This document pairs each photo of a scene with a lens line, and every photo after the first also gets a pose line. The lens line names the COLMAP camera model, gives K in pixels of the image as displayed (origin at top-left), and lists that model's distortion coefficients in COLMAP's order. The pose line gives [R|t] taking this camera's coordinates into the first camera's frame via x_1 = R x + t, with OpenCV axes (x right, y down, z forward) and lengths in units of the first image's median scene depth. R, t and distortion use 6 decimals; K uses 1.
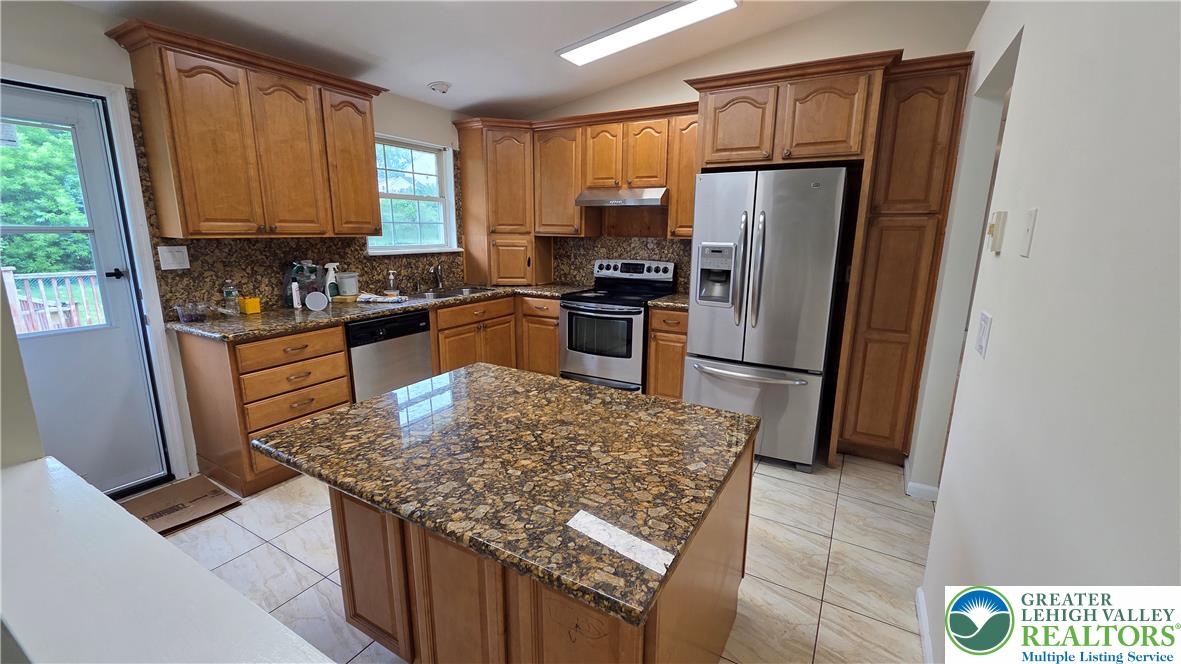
lens RADIAL K [[480.1, 0, 598.2], [0, 480.1, 331.1], [0, 0, 1]] dist [0.009529, -0.005940]
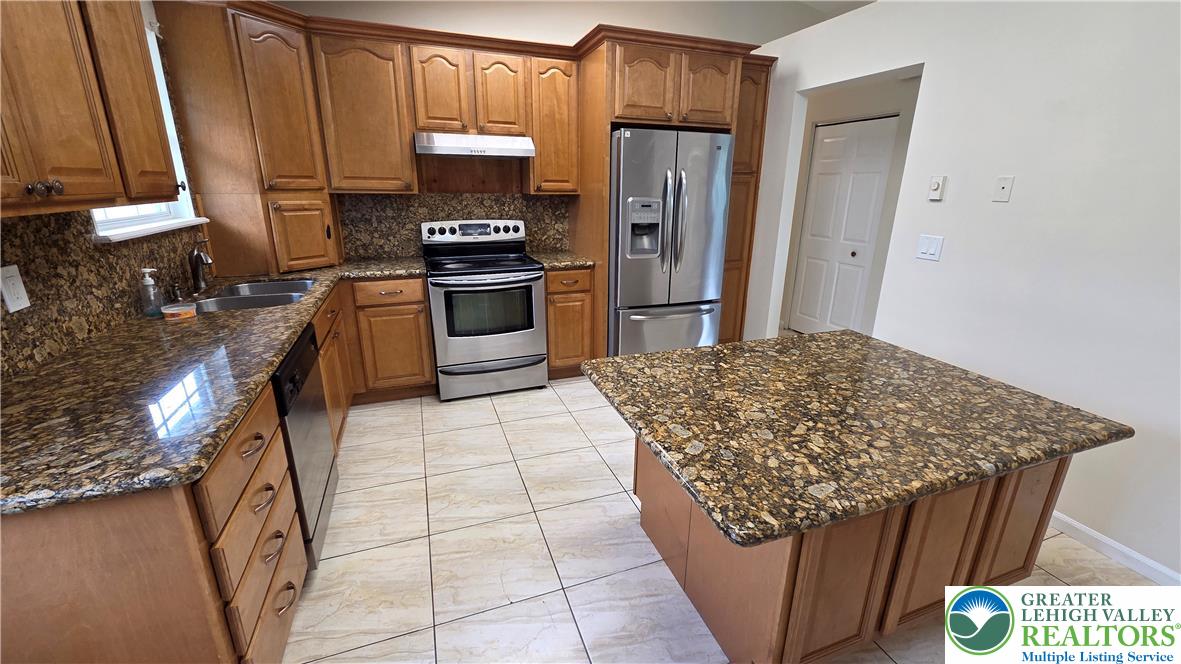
lens RADIAL K [[480.1, 0, 598.2], [0, 480.1, 331.1], [0, 0, 1]] dist [0.009529, -0.005940]
pose [[0.637546, -0.230092, 0.735250, -0.619167], [0.157799, 0.973126, 0.167704, -0.085470], [-0.754079, 0.009103, 0.656721, 0.360203]]
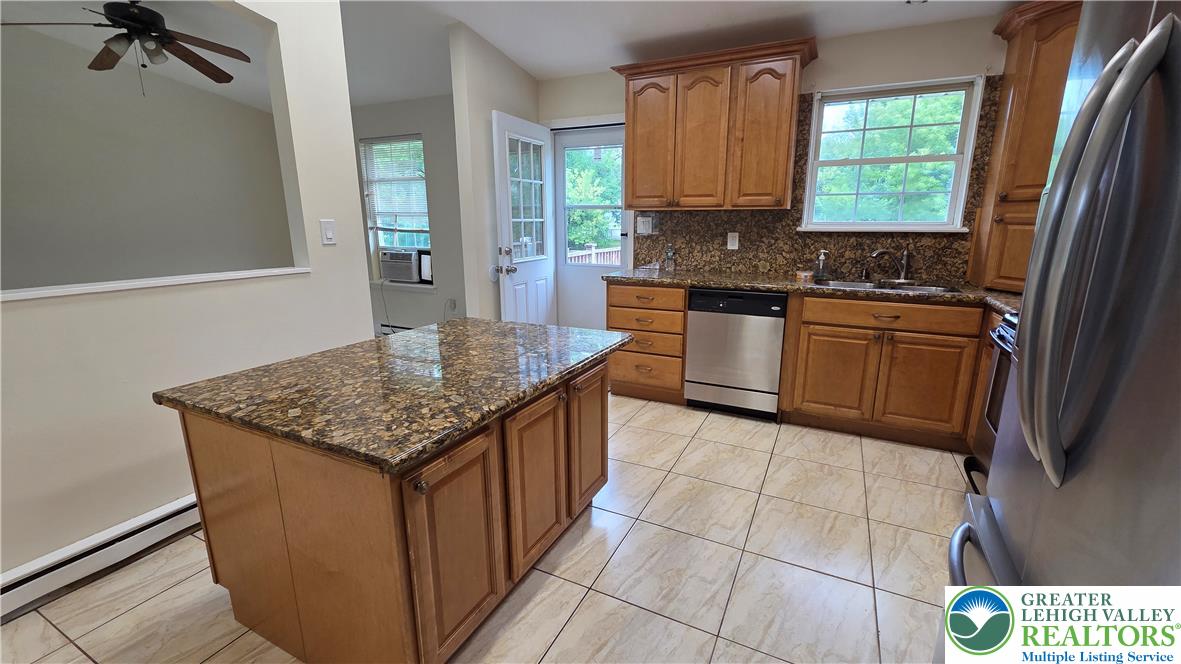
lens RADIAL K [[480.1, 0, 598.2], [0, 480.1, 331.1], [0, 0, 1]] dist [0.009529, -0.005940]
pose [[0.060833, 0.210005, -0.975806, 0.508049], [-0.209392, 0.958548, 0.193237, -0.081827], [0.975938, 0.192571, 0.102285, 0.651149]]
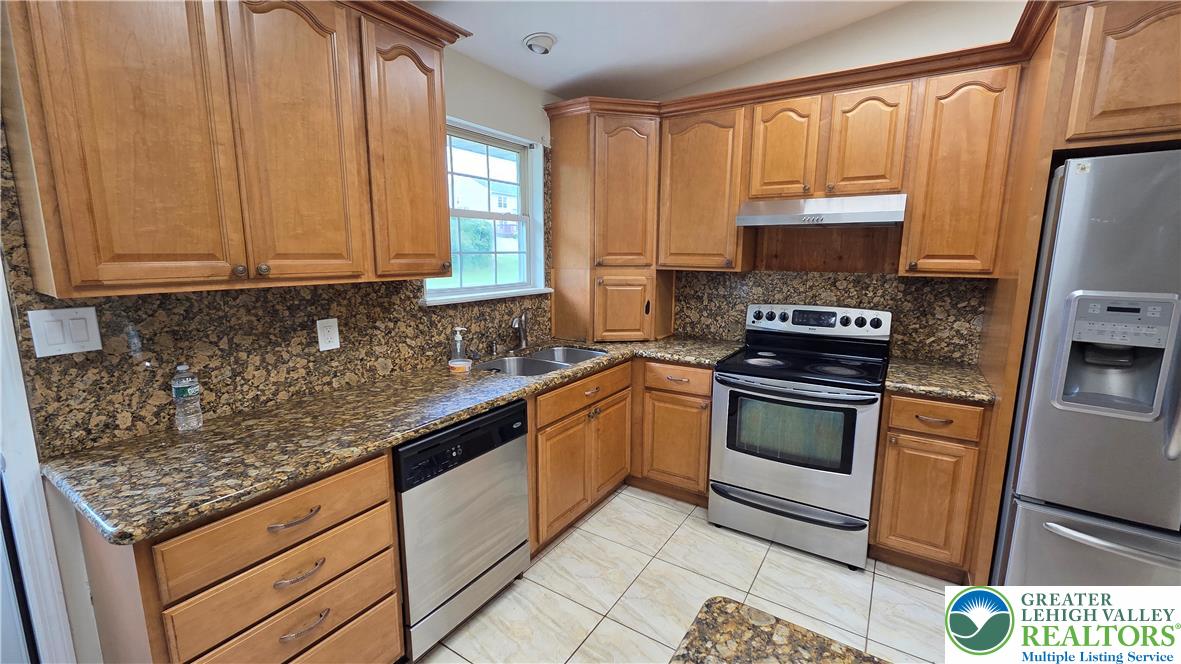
lens RADIAL K [[480.1, 0, 598.2], [0, 480.1, 331.1], [0, 0, 1]] dist [0.009529, -0.005940]
pose [[0.998799, 0.001069, -0.048988, -0.255065], [-0.003347, 0.998915, -0.046441, -0.110127], [0.048885, 0.046549, 0.997719, 0.443319]]
